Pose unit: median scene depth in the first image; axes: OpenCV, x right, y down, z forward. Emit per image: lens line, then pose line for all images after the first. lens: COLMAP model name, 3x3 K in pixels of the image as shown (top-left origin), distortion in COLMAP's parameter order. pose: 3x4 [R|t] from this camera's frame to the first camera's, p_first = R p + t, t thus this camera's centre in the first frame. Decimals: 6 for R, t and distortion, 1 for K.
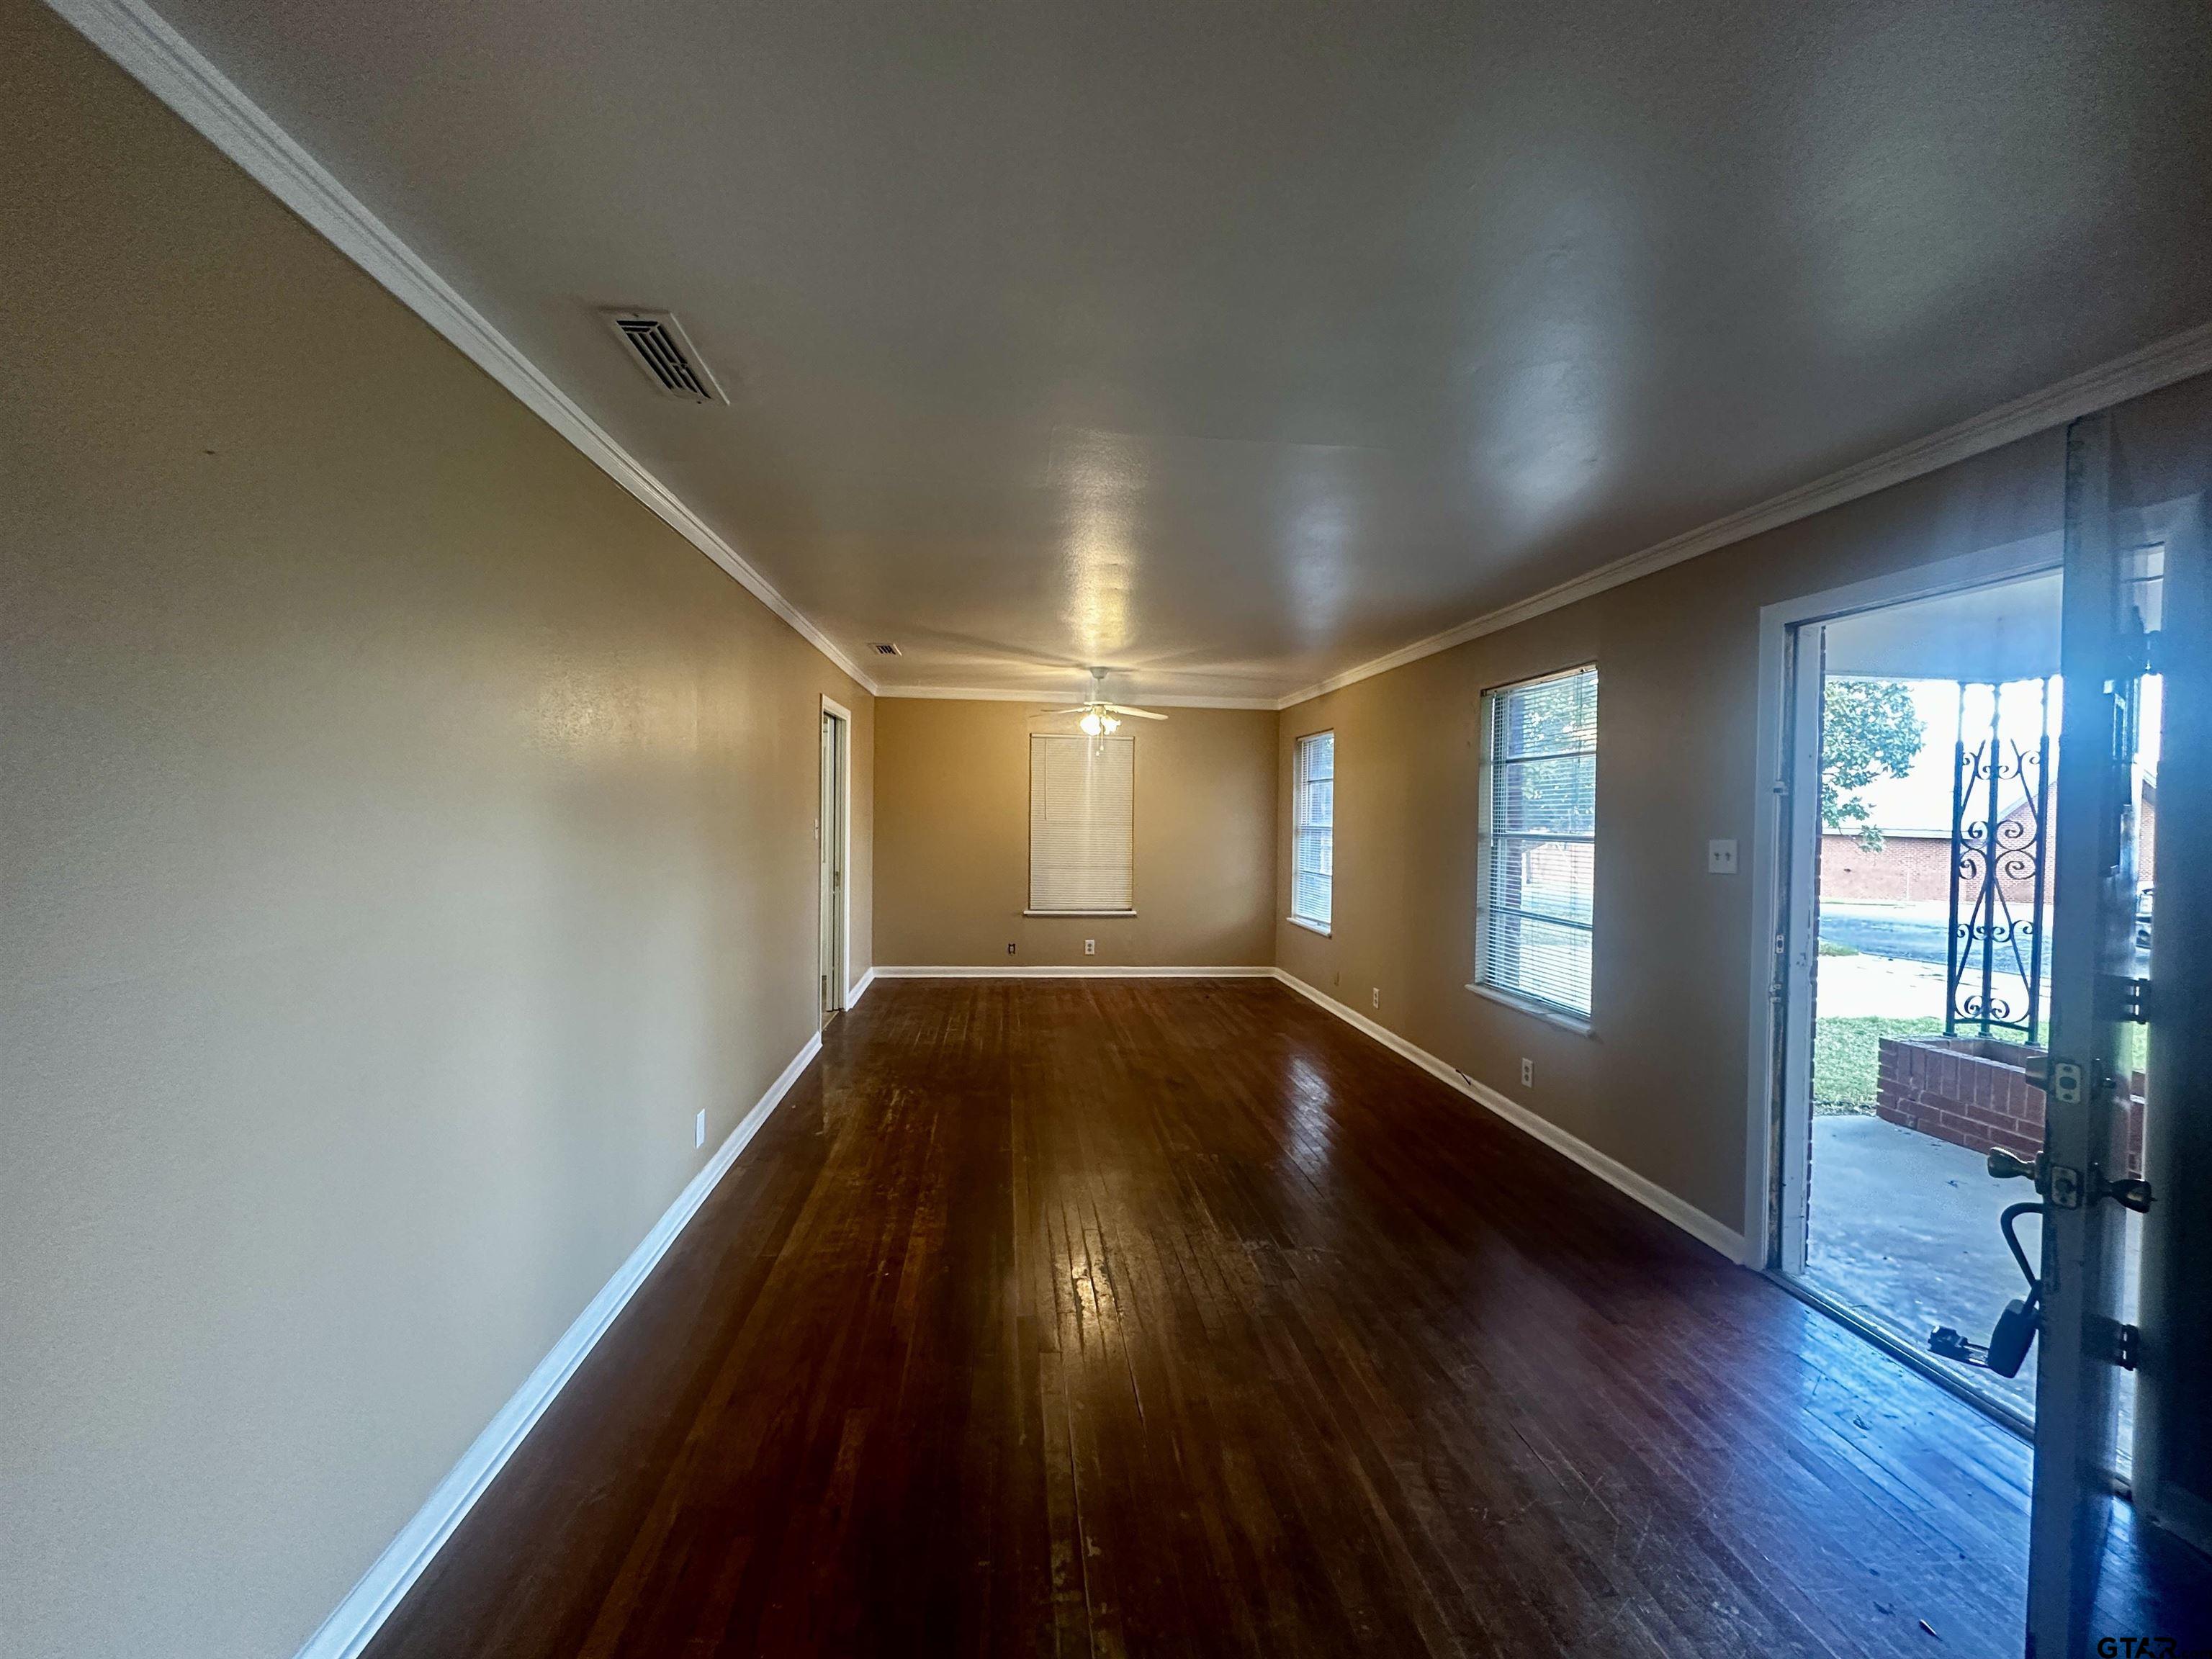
lens RADIAL K [[888.8, 0, 1110.1], [0, 888.8, 831.4], [0, 0, 1]] dist [0.000219, 0.000090]
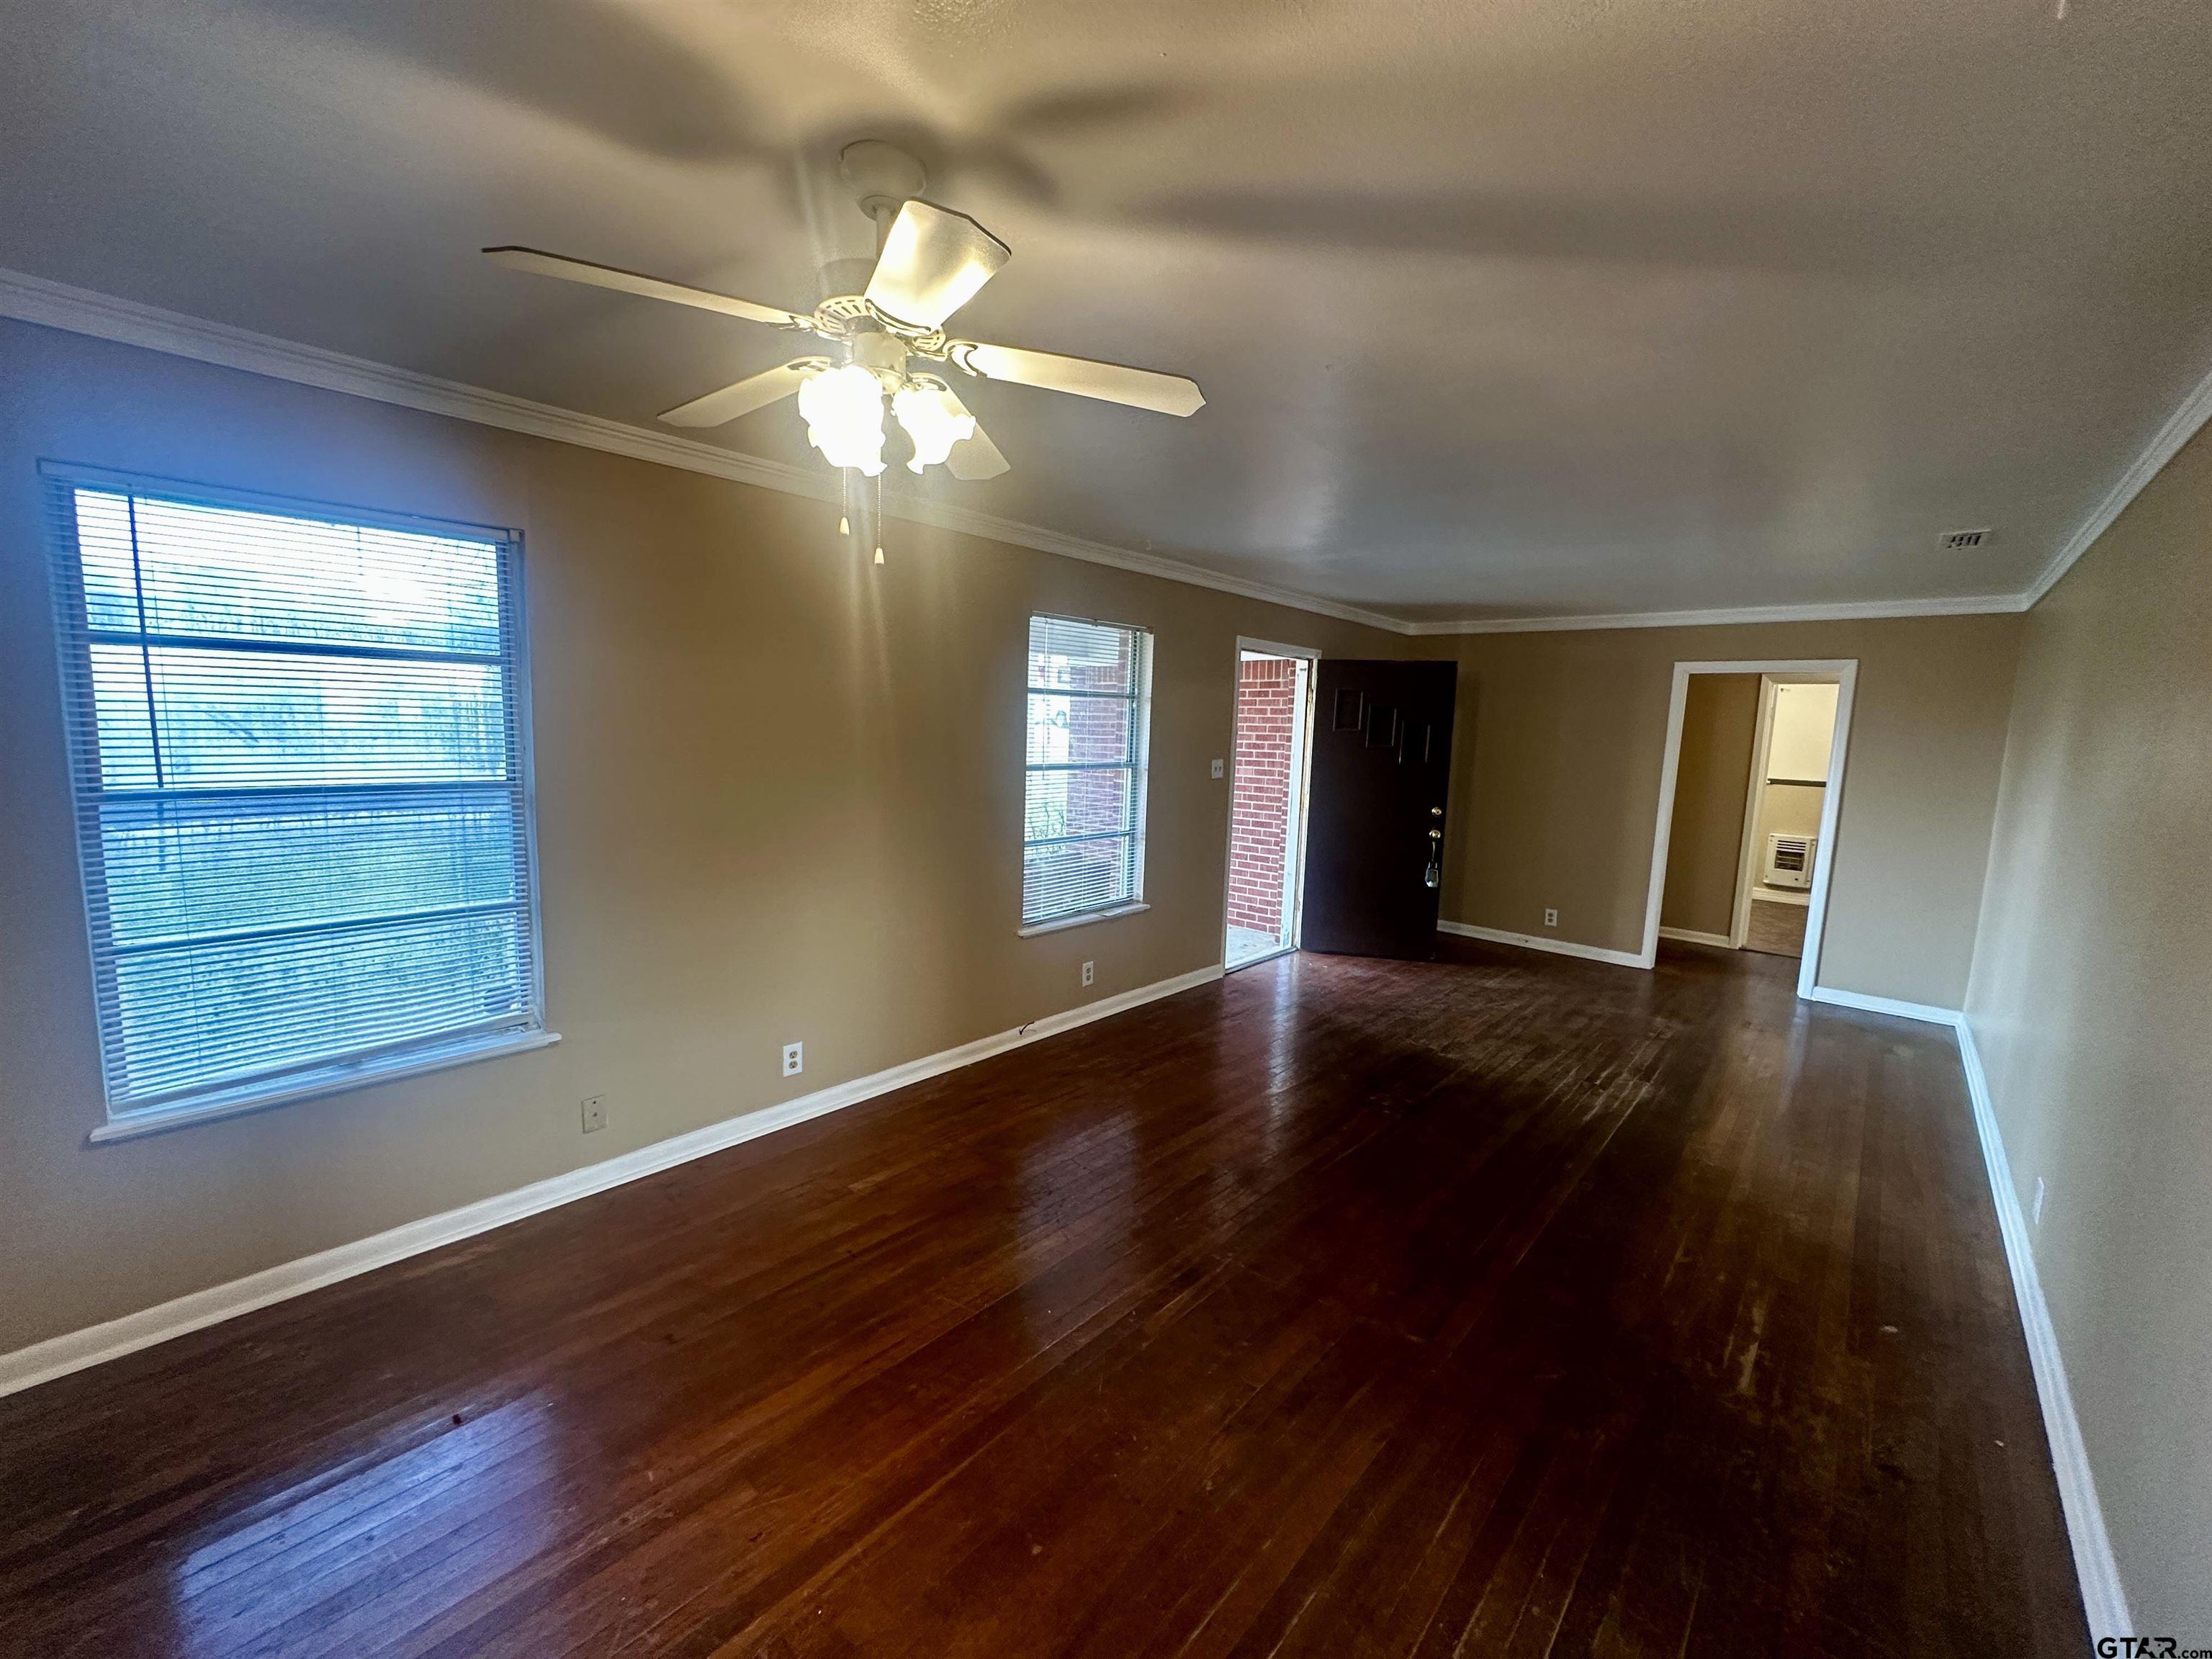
lens RADIAL K [[888.8, 0, 1107.9], [0, 888.8, 831.4], [0, 0, 1]] dist [0.000219, 0.000090]
pose [[-0.665998, -0.124905, 0.735422, -0.495078], [-0.024054, 0.988965, 0.146184, -0.104095], [-0.745565, 0.079668, -0.661653, 2.355378]]
